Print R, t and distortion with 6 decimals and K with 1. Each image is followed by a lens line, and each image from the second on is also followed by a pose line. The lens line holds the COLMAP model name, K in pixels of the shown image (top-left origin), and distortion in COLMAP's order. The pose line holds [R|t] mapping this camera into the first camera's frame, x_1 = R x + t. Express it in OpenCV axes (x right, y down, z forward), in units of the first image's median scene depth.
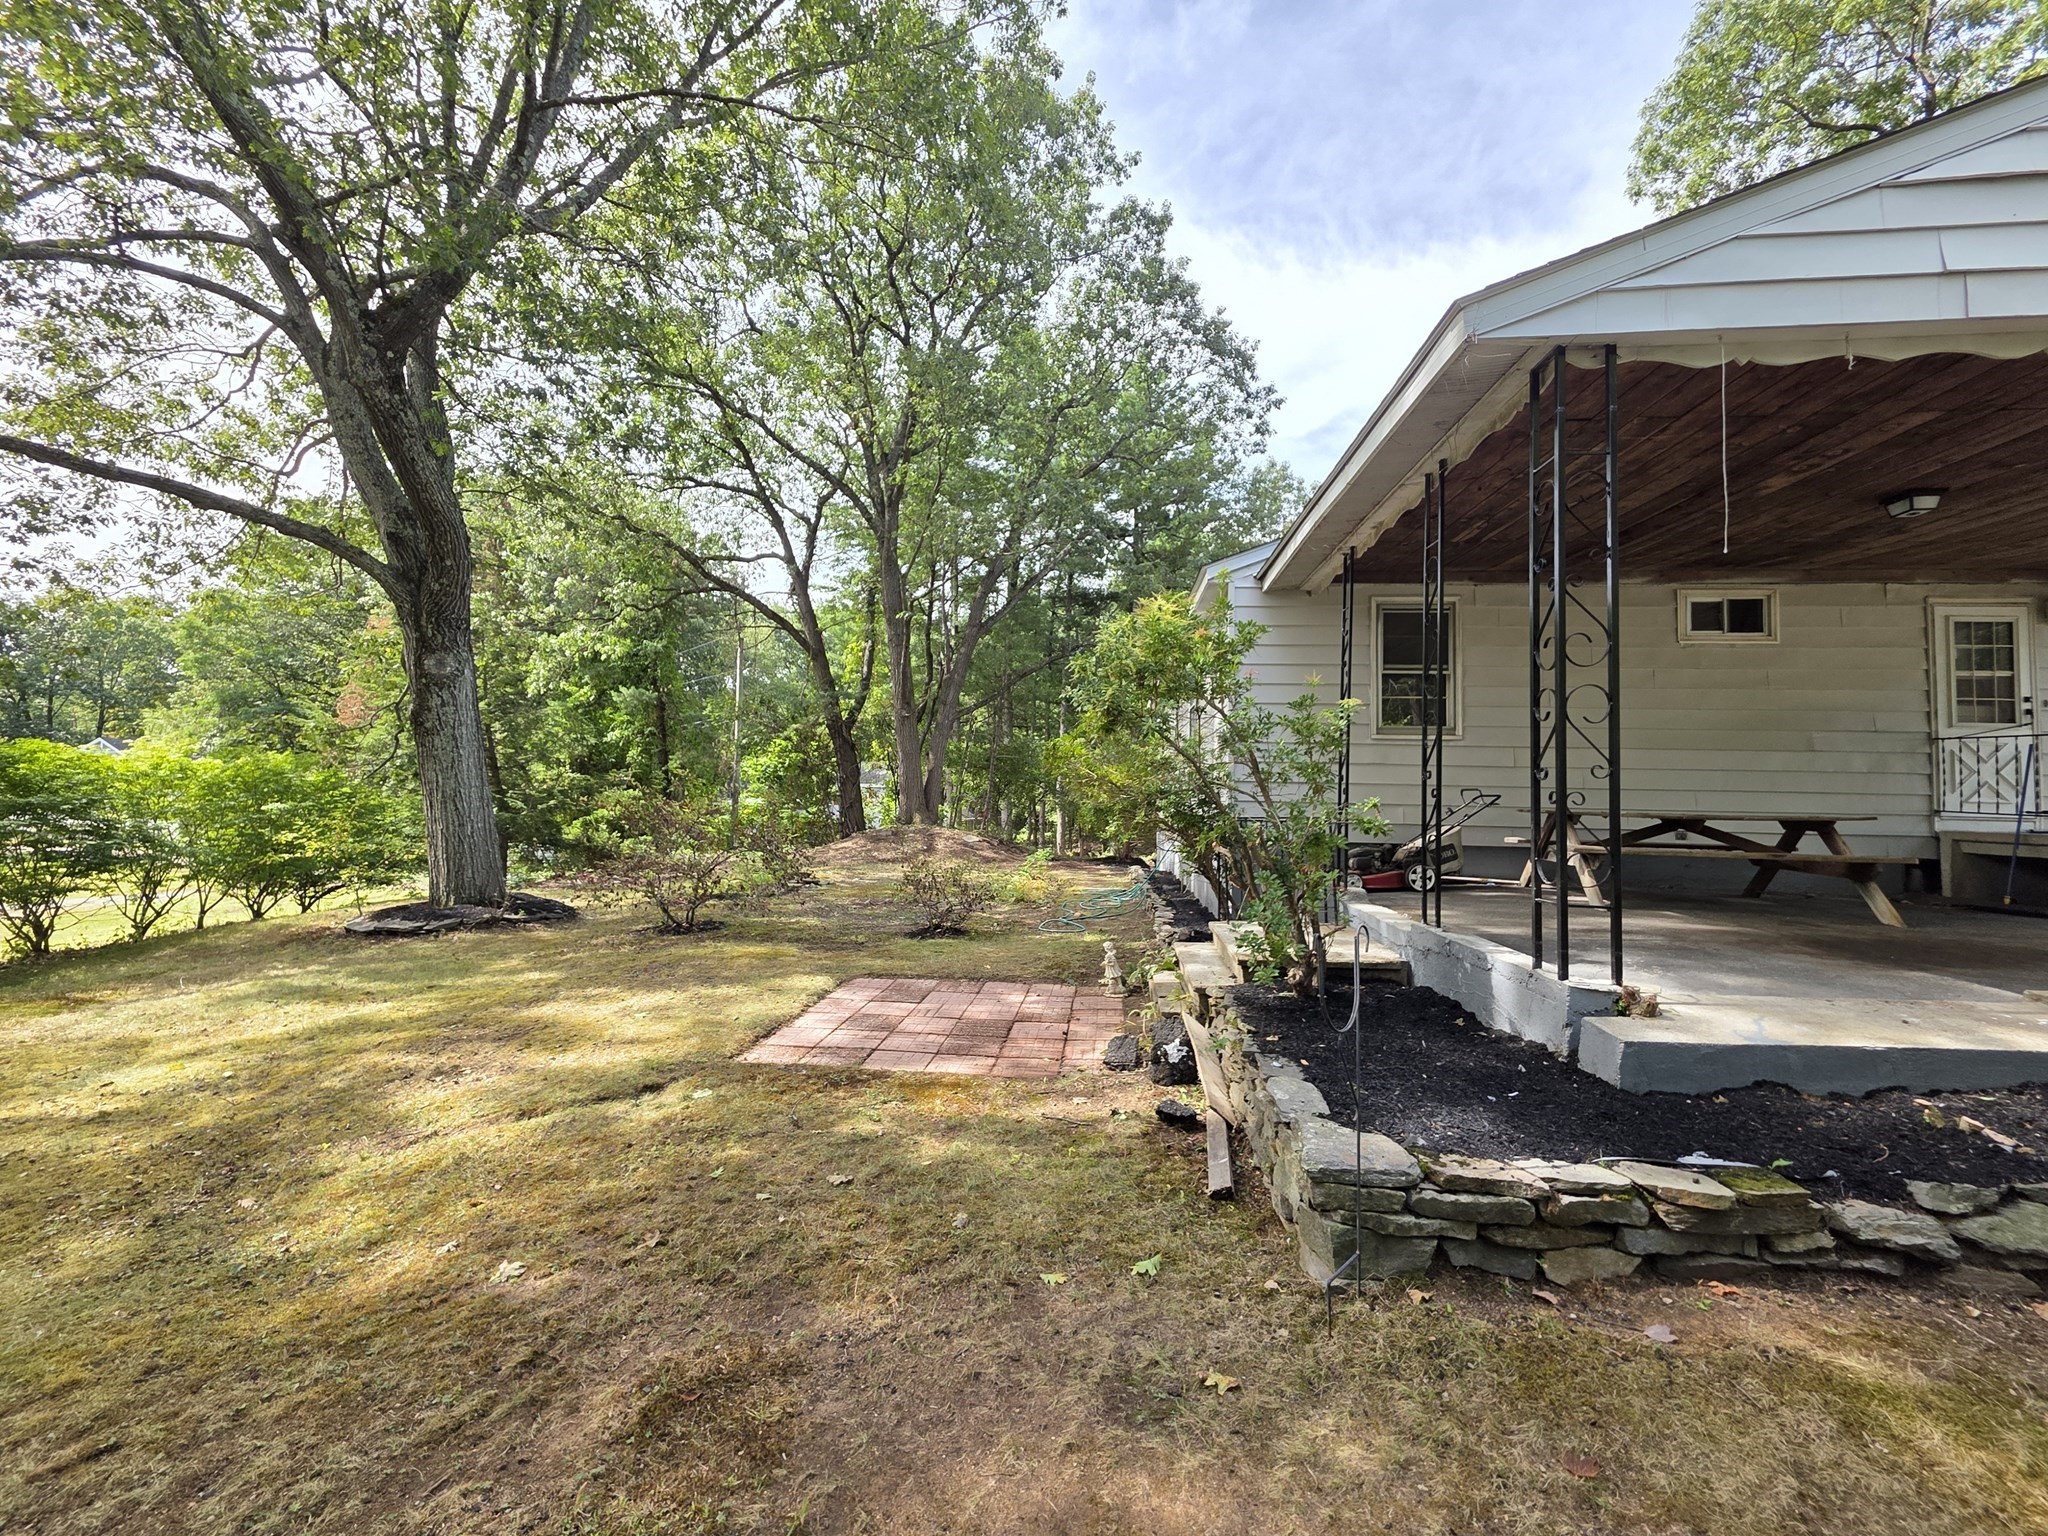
lens RADIAL K [[824.6, 0, 1016.6], [0, 824.6, 759.4], [0, 0, 1]] dist [0.004610, -0.000611]
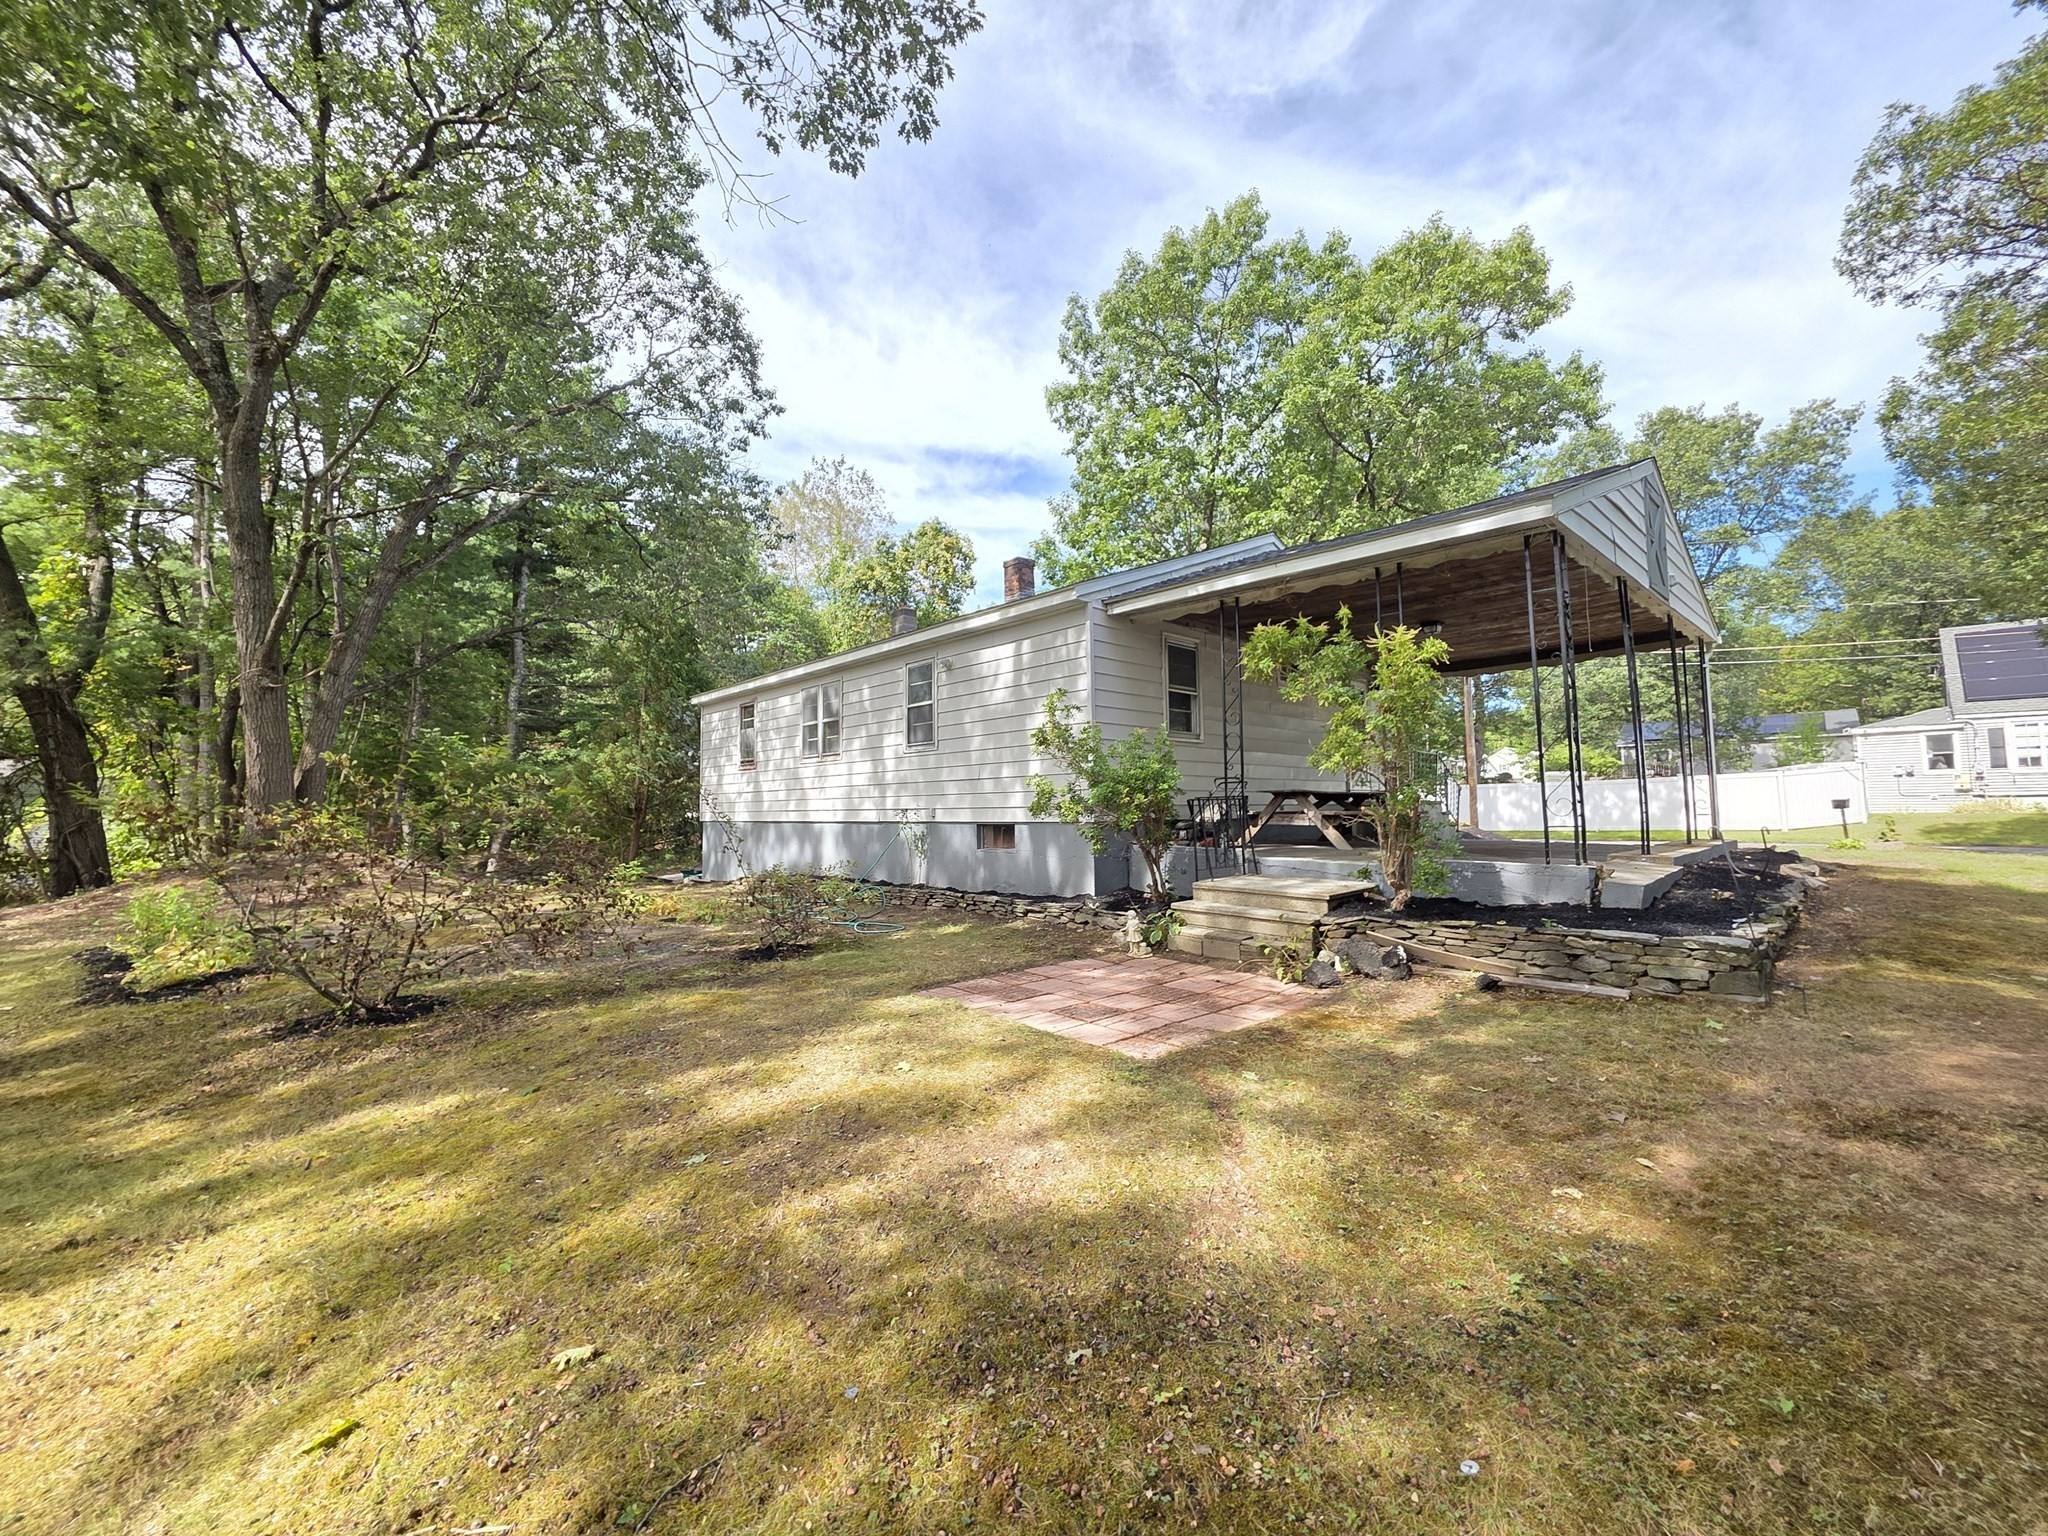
lens RADIAL K [[824.6, 0, 1032.0], [0, 824.6, 763.4], [0, 0, 1]] dist [0.004610, -0.000611]
pose [[0.655065, 0.016759, 0.755387, -0.635052], [-0.010388, 0.999859, -0.013174, 0.028607], [-0.755501, 0.000783, 0.655147, 0.279737]]
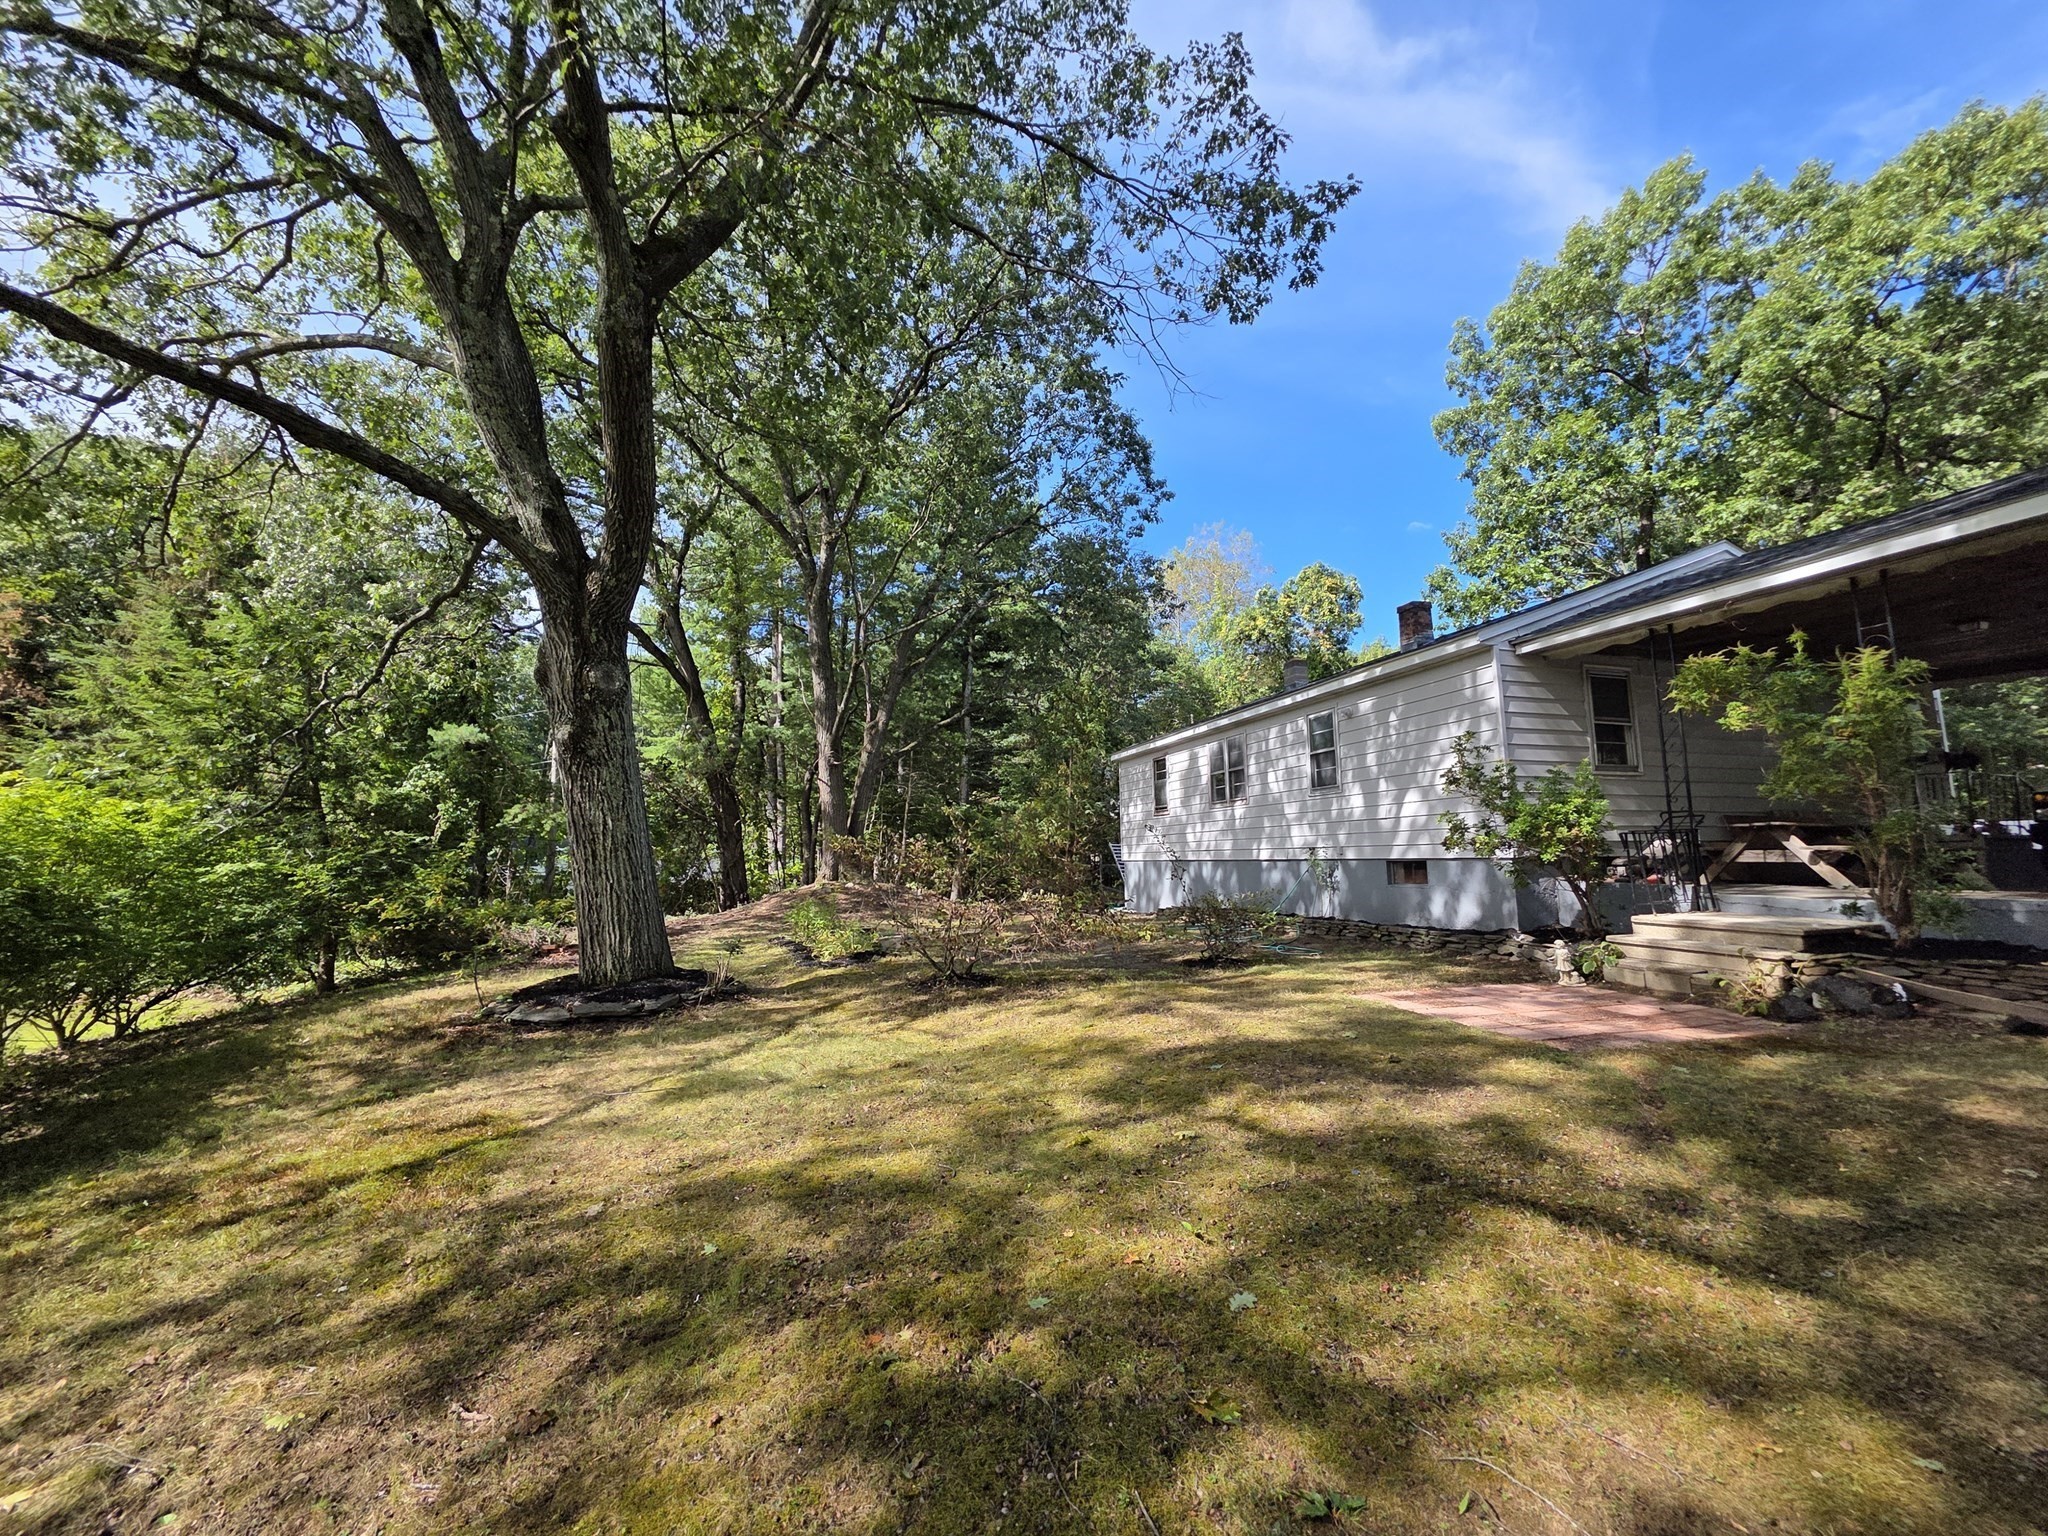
lens RADIAL K [[824.6, 0, 1021.7], [0, 824.6, 758.7], [0, 0, 1]] dist [0.004610, -0.000611]
pose [[0.924861, 0.019609, 0.379800, -0.795942], [0.009658, 0.997137, -0.075000, 0.034791], [-0.380183, 0.073033, 0.922023, 0.147412]]
